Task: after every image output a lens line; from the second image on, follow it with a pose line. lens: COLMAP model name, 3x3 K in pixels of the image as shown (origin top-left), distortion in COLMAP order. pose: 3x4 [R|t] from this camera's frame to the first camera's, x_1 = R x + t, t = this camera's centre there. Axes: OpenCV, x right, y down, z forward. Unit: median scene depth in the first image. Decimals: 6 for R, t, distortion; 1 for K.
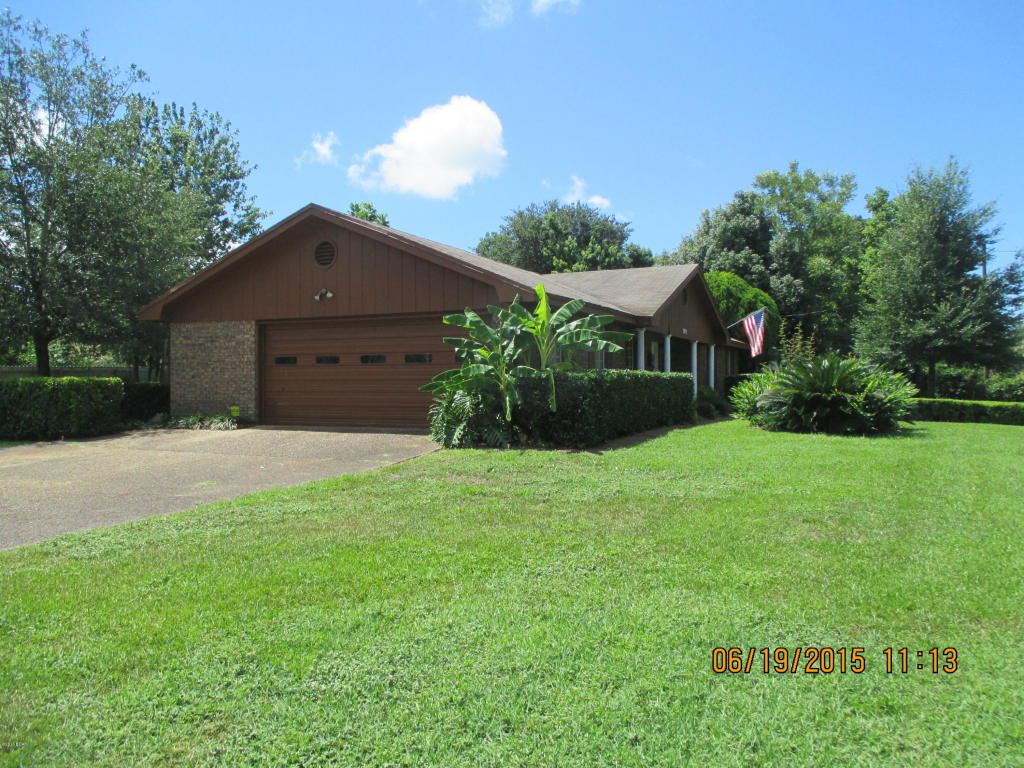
lens RADIAL K [[877.3, 0, 512.0], [0, 877.3, 384.0], [0, 0, 1]] dist [-0.013529, -0.007781]
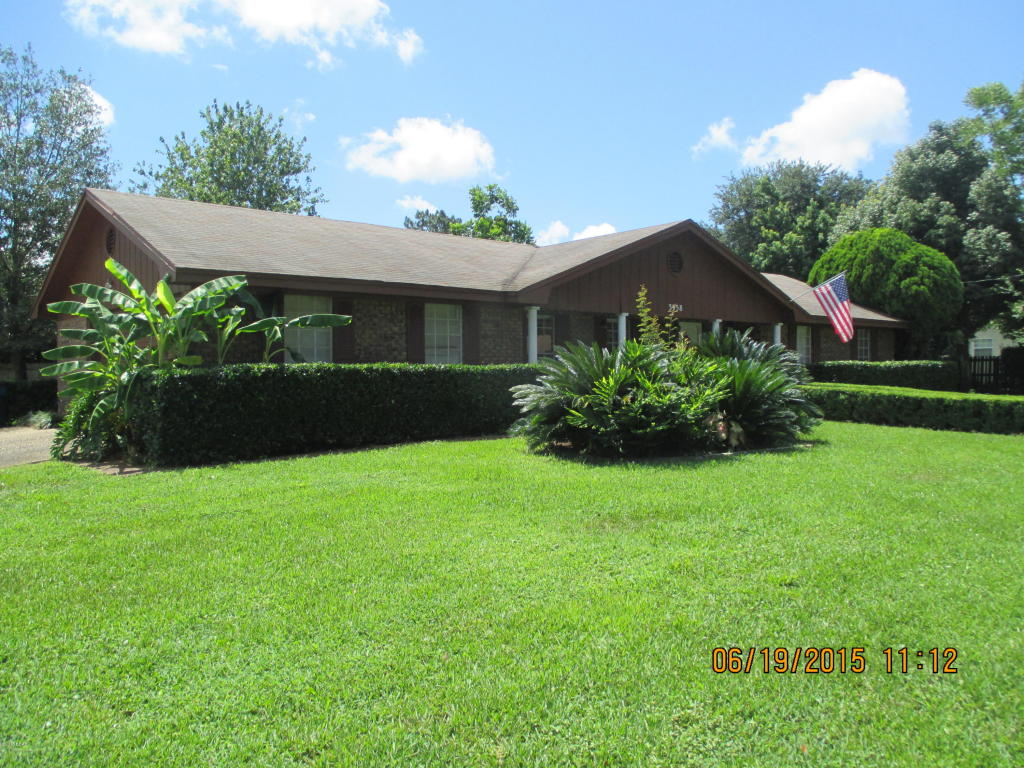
lens RADIAL K [[877.3, 0, 512.0], [0, 877.3, 384.0], [0, 0, 1]] dist [-0.013529, -0.007781]
pose [[0.903975, -0.002626, -0.427578, 0.498409], [0.007783, 0.999917, 0.010314, -0.003377], [0.427515, -0.012652, 0.903920, 0.300325]]
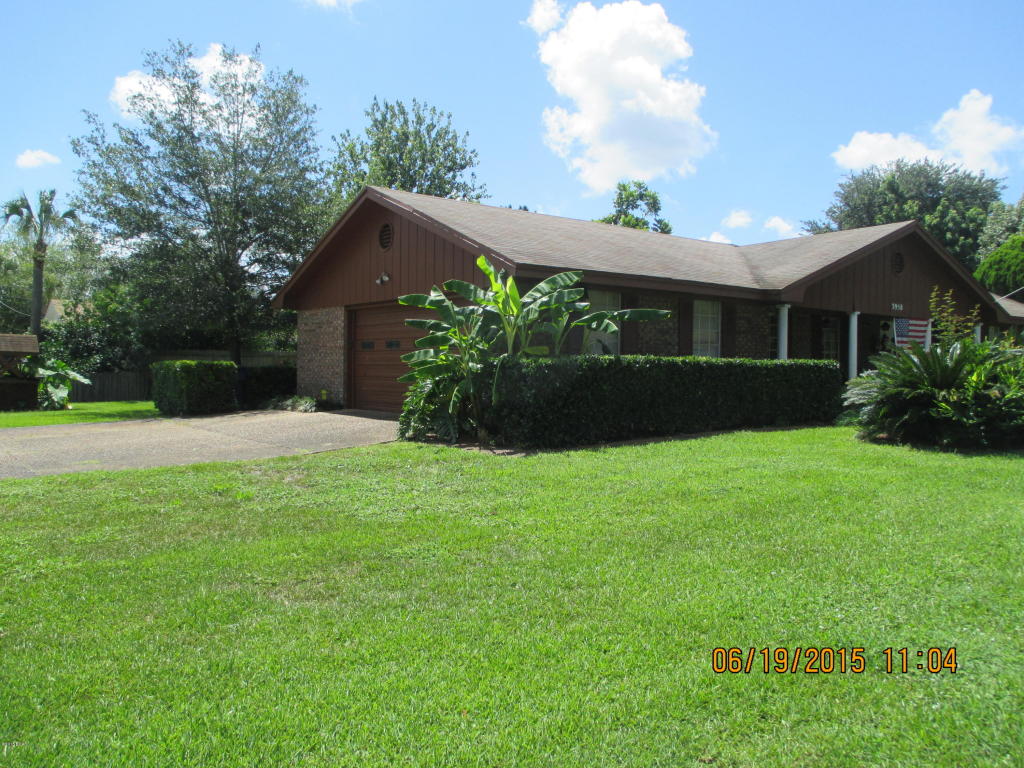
lens RADIAL K [[877.3, 0, 512.0], [0, 877.3, 384.0], [0, 0, 1]] dist [-0.013529, -0.007781]
pose [[0.879930, 0.018253, -0.474753, 0.339468], [-0.011204, 0.999781, 0.017674, -0.001847], [0.474972, -0.010233, 0.879941, 0.177999]]
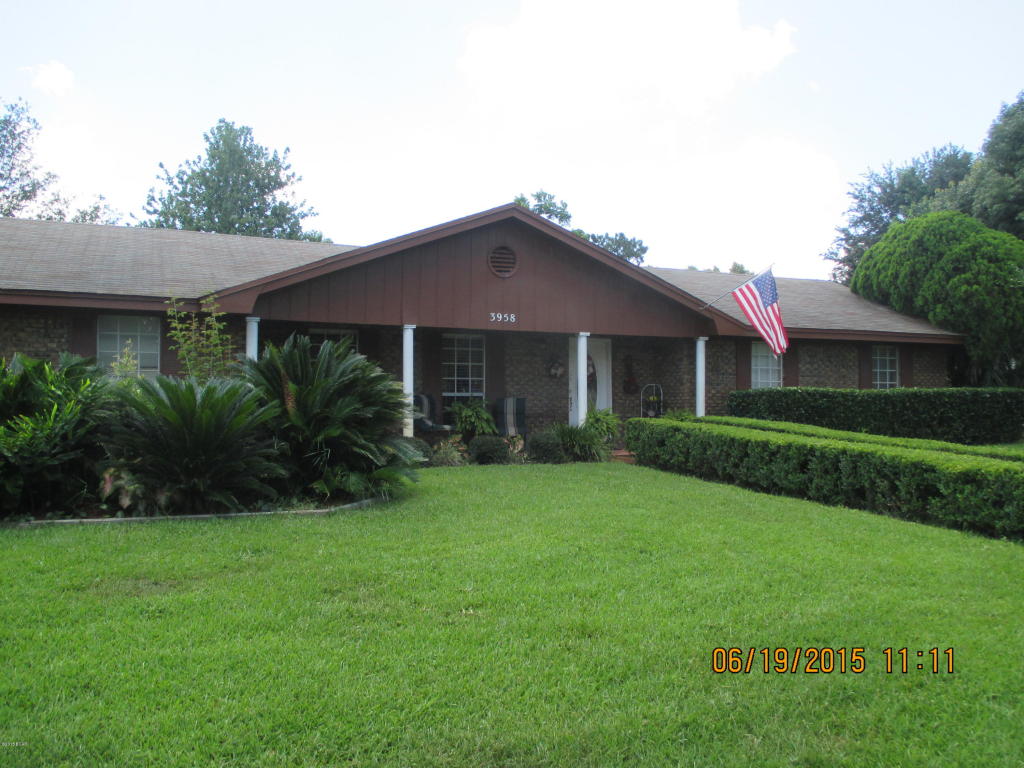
lens RADIAL K [[877.3, 0, 512.0], [0, 877.3, 384.0], [0, 0, 1]] dist [-0.013529, -0.007781]
pose [[0.753298, -0.015248, -0.657502, 0.734498], [0.000306, 0.999739, -0.022835, -0.002728], [0.657679, 0.017000, 0.753106, 0.693237]]
